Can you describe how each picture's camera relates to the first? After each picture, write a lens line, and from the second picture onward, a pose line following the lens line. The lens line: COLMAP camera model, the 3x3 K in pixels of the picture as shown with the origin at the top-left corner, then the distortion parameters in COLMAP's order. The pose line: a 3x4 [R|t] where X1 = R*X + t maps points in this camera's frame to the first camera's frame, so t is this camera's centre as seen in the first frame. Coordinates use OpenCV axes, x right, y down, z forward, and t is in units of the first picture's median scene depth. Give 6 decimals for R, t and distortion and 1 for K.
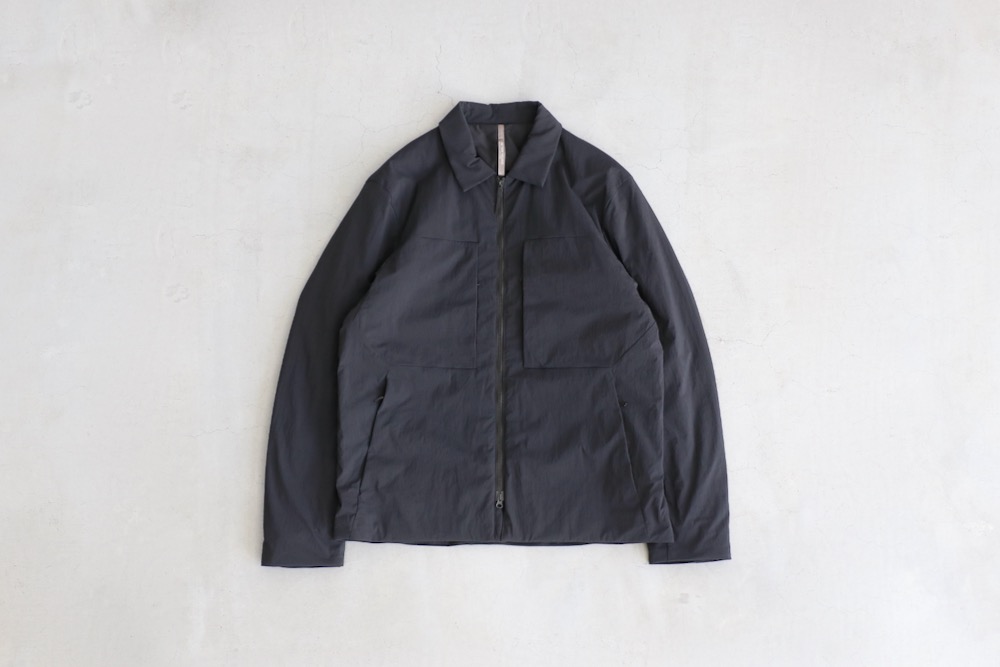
lens RADIAL K [[1216.1, 0, 500.0], [0, 1216.1, 333.5], [0, 0, 1]] dist [-0.086031, 0.013688]
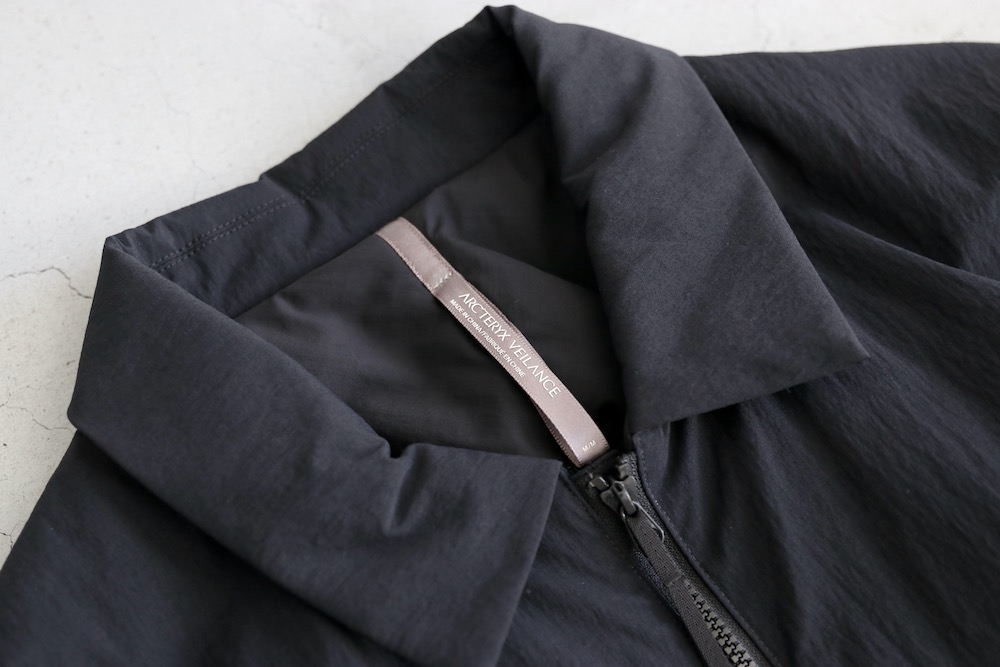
lens RADIAL K [[1340.6, 0, 500.0], [0, 1340.6, 333.5], [0, 0, 1]] dist [-0.083917, 0.011928]
pose [[0.792337, -0.542929, 0.278263, -0.049132], [0.592679, 0.793173, -0.140028, -0.127691], [-0.144685, 0.275870, 0.950243, 0.845501]]
